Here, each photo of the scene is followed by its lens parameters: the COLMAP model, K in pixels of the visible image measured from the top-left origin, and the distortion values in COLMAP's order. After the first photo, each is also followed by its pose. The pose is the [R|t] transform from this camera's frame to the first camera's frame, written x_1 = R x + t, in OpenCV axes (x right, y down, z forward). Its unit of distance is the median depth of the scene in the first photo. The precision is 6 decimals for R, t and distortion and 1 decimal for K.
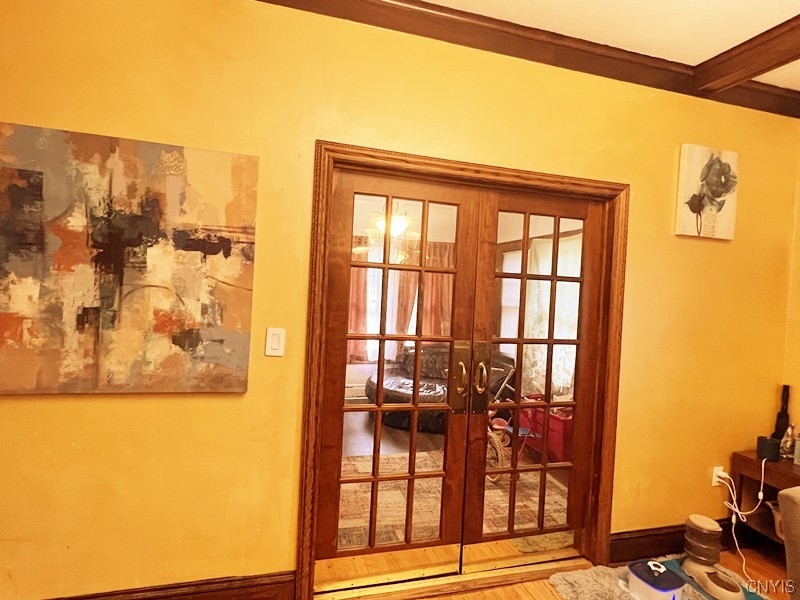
lens RADIAL K [[432.6, 0, 397.9], [0, 432.6, 300.8], [0, 0, 1]] dist [0.002640, 0.000123]
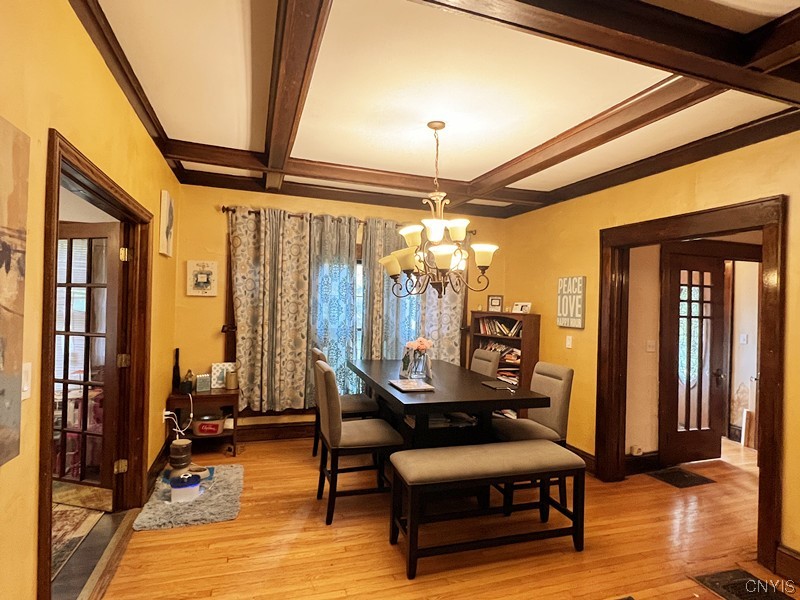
lens RADIAL K [[432.6, 0, 399.4], [0, 432.6, 301.9], [0, 0, 1]] dist [0.002640, 0.000123]
pose [[-0.049235, -0.047565, 0.997654, -0.577341], [-0.007730, 0.998854, 0.047241, -0.046046], [-0.998757, -0.005386, -0.049546, 0.203993]]
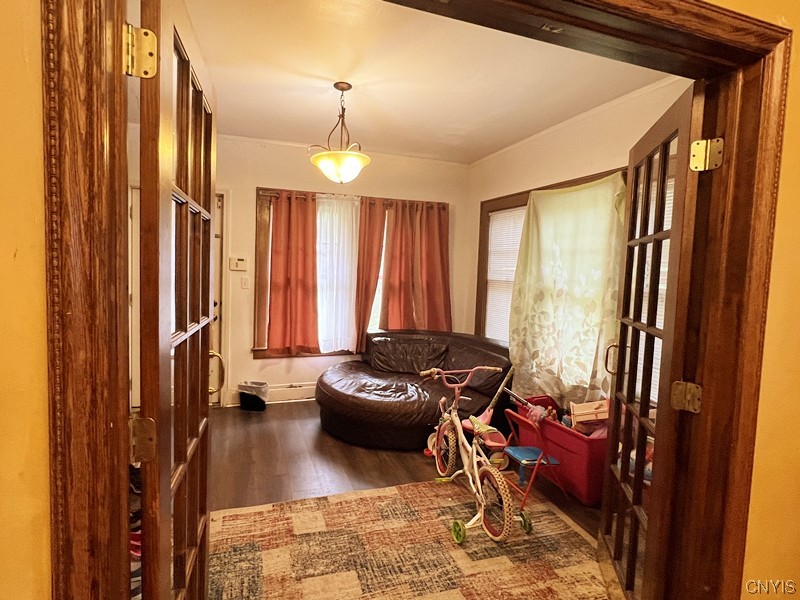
lens RADIAL K [[432.6, 0, 402.1], [0, 432.6, 299.9], [0, 0, 1]] dist [0.002640, 0.000123]
pose [[0.996602, -0.018791, 0.080195, 0.028510], [0.014482, 0.998437, 0.053987, 0.005299], [-0.081085, -0.052642, 0.995316, 0.352296]]
